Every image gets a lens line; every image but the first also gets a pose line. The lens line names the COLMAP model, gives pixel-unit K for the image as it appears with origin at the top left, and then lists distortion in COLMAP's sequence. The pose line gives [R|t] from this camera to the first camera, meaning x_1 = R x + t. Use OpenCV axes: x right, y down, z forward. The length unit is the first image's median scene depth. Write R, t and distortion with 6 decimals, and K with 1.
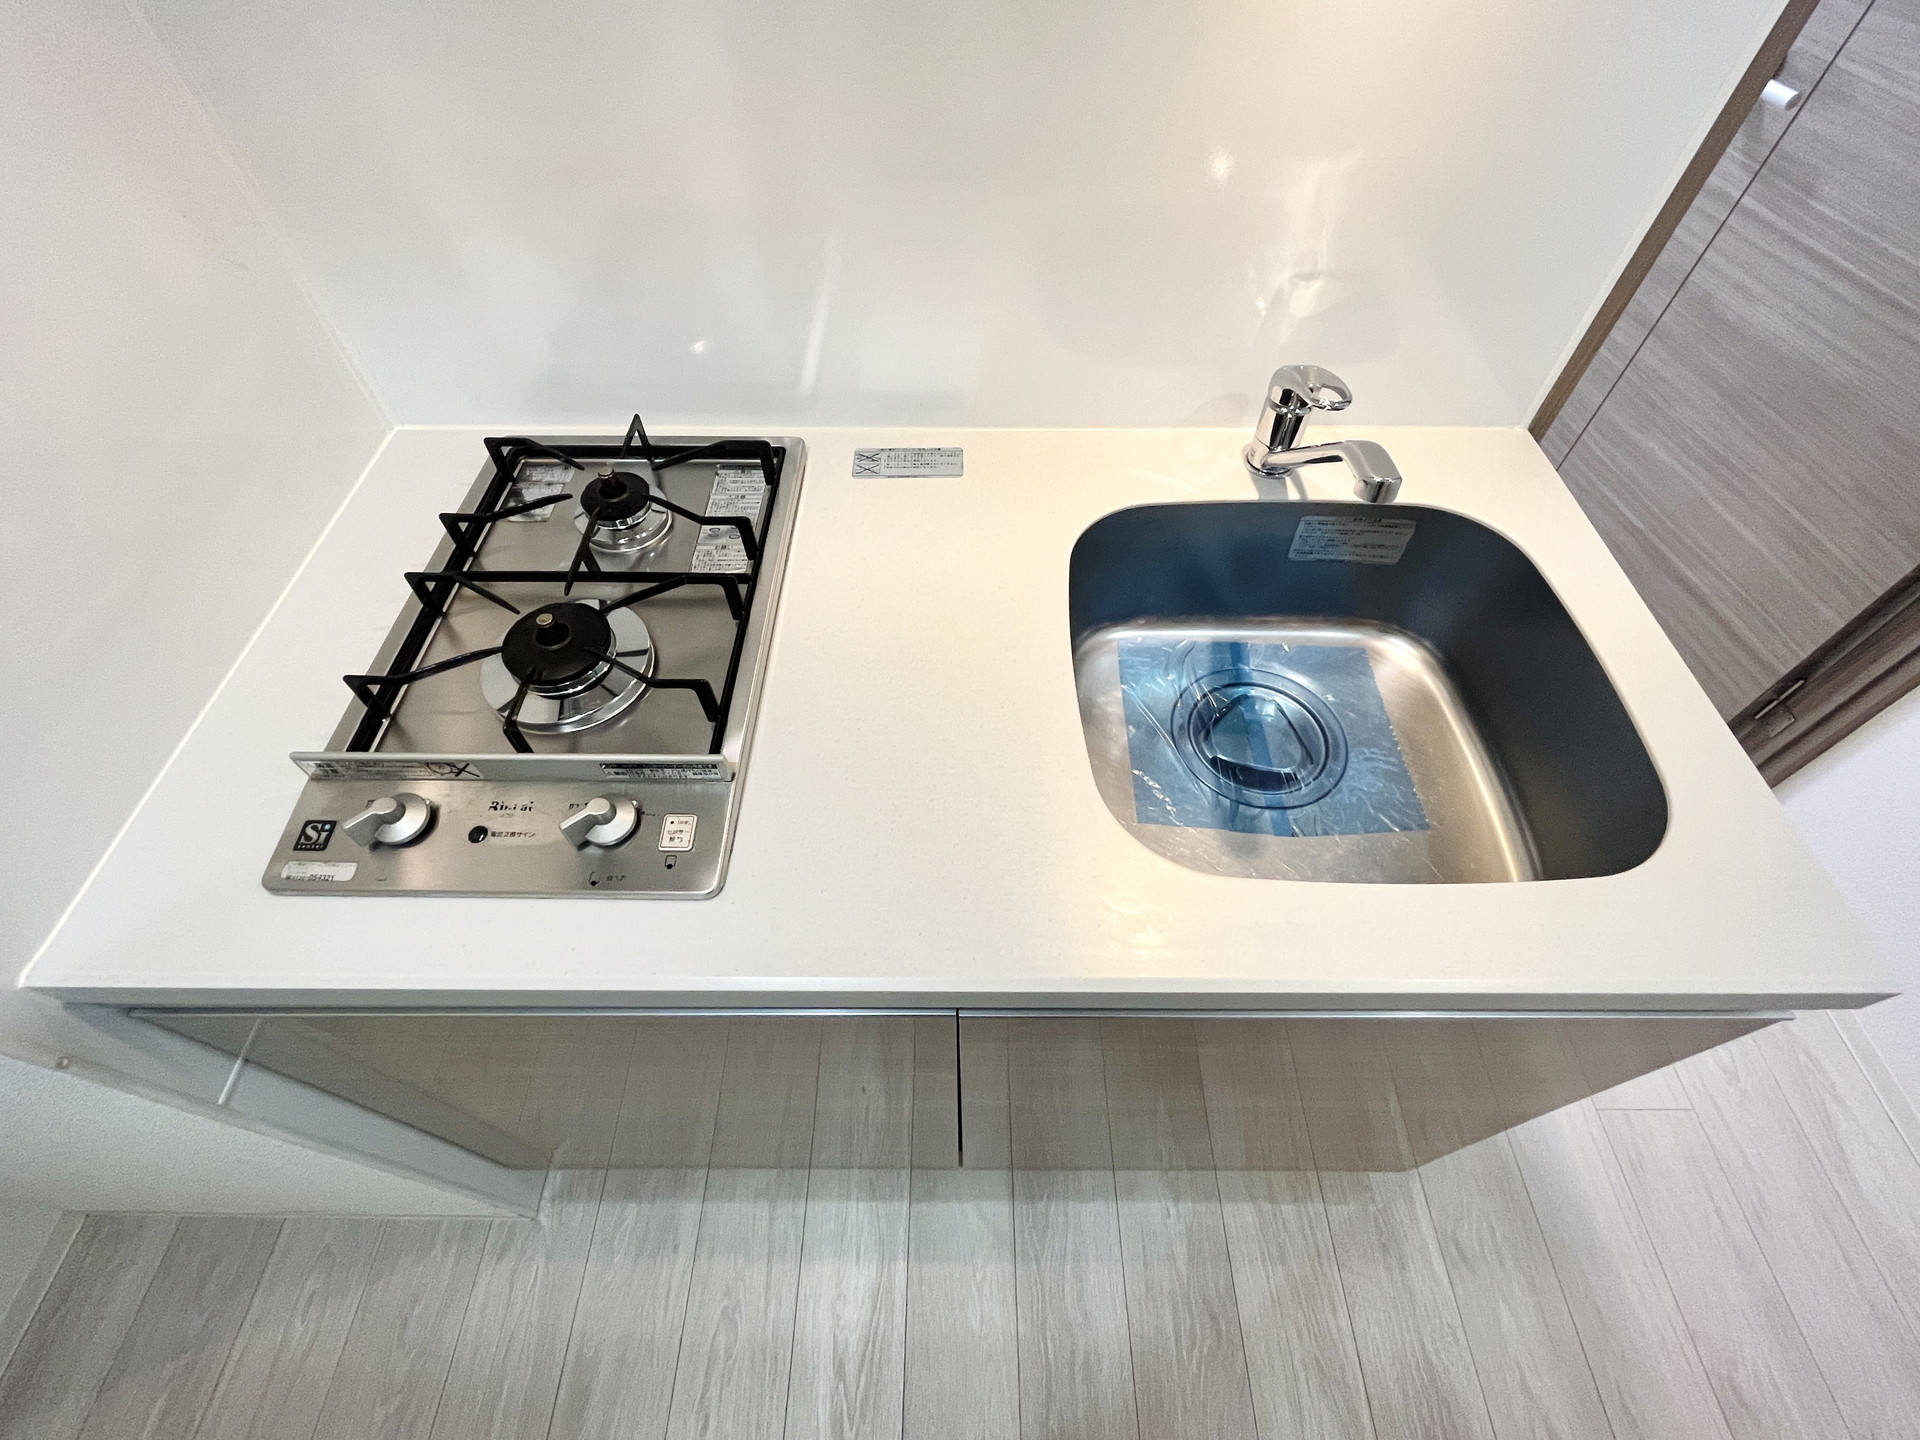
lens RADIAL K [[854.0, 0, 957.8], [0, 854.0, 718.3], [0, 0, 1]] dist [-0.001965, -0.000277]
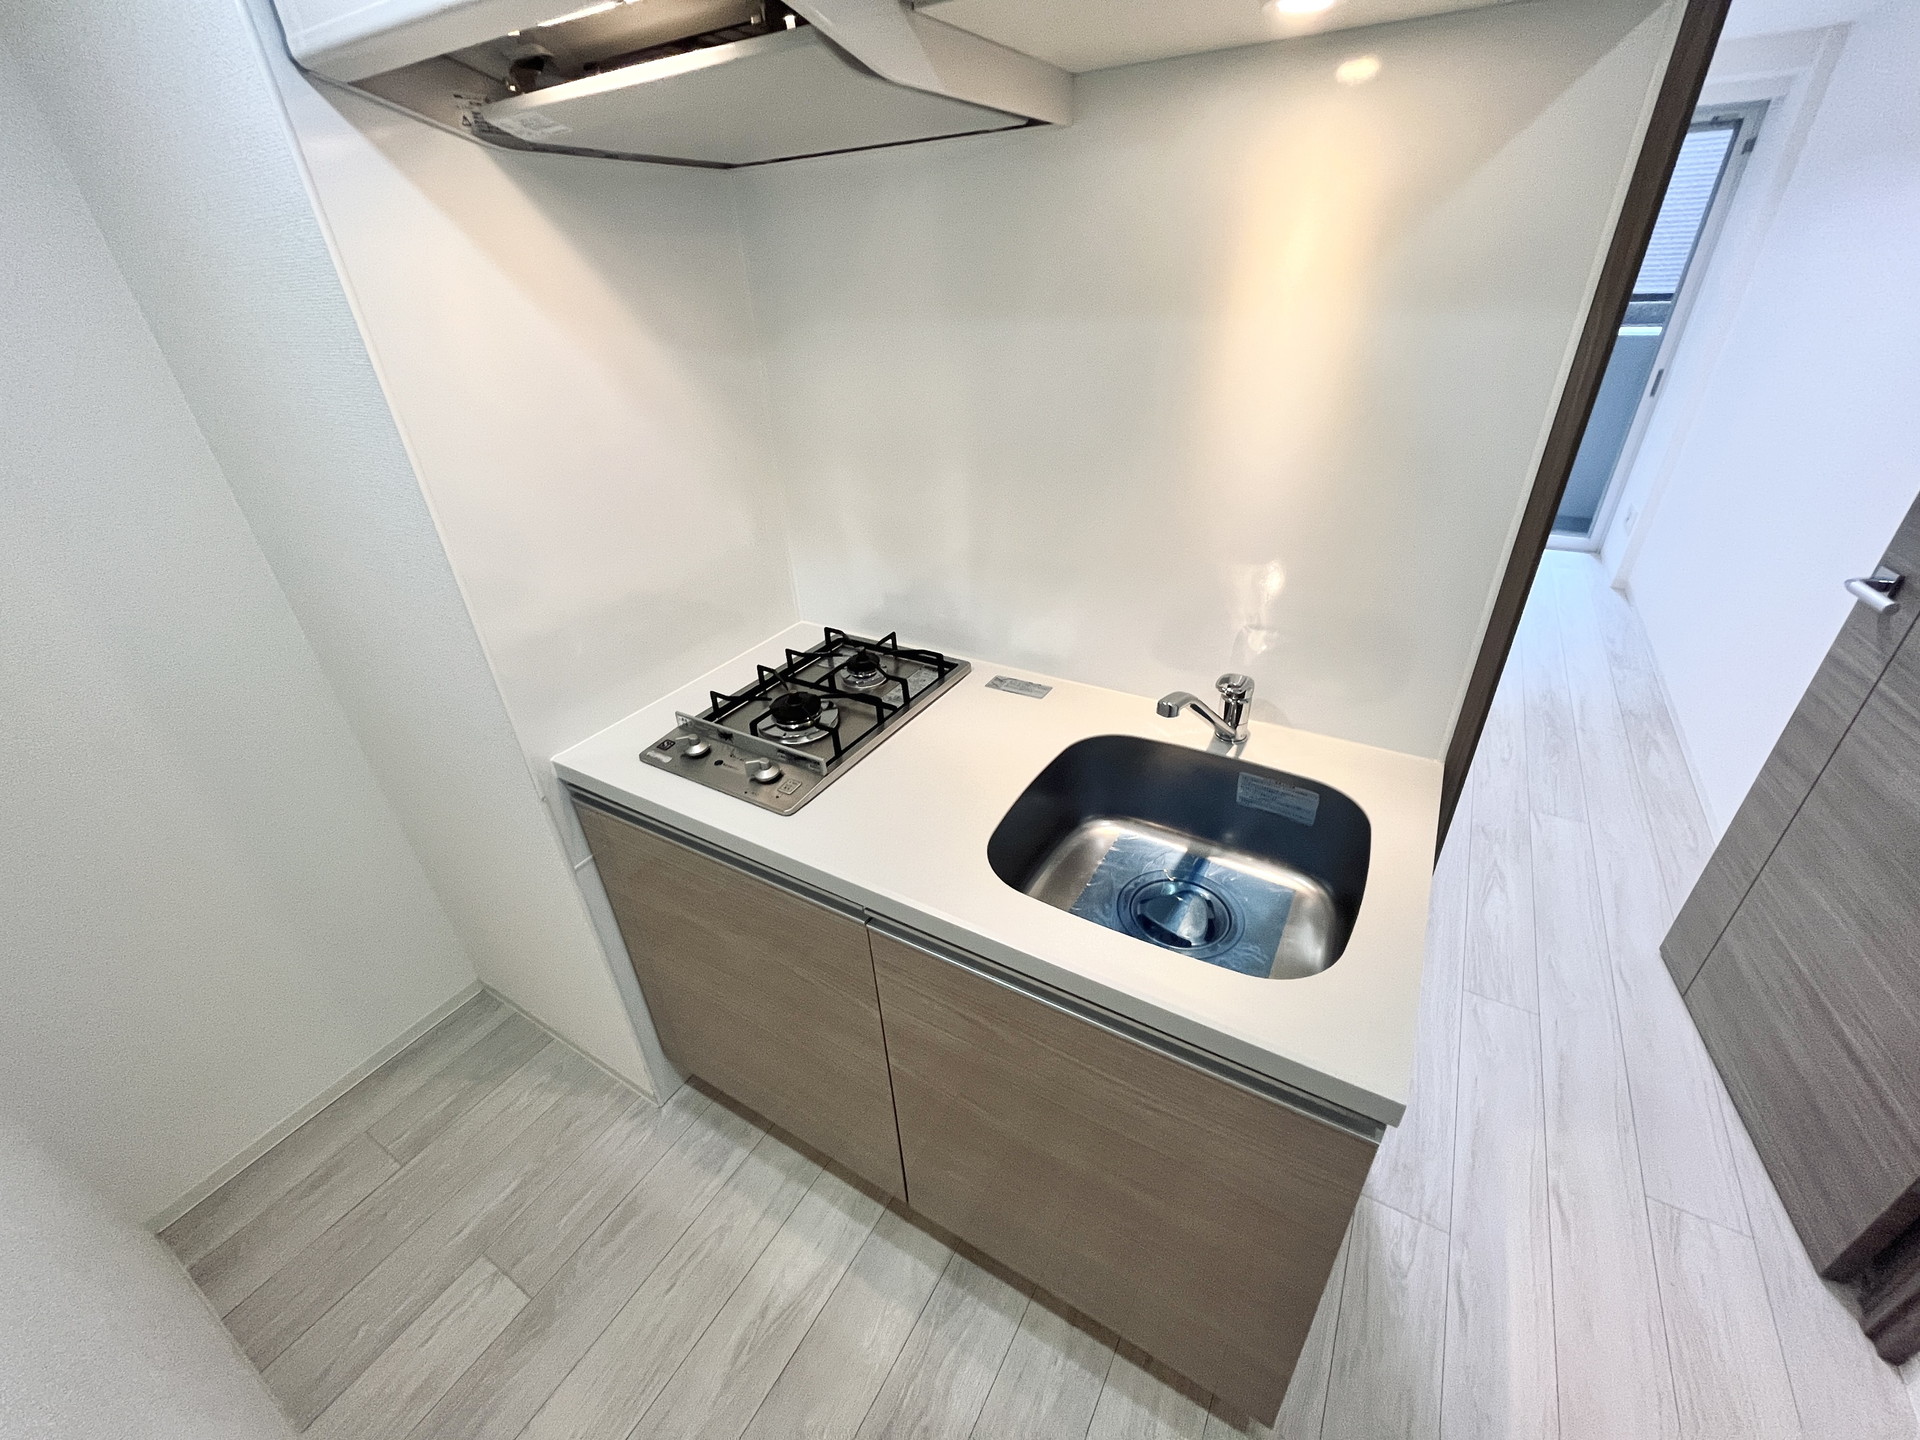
lens RADIAL K [[777.5, 0, 948.7], [0, 777.5, 712.9], [0, 0, 1]] dist [-0.003999, 0.001268]
pose [[0.858395, 0.223786, -0.461604, 0.419316], [-0.382647, 0.878643, -0.285600, 0.186968], [0.341672, 0.421789, 0.839854, -0.259071]]
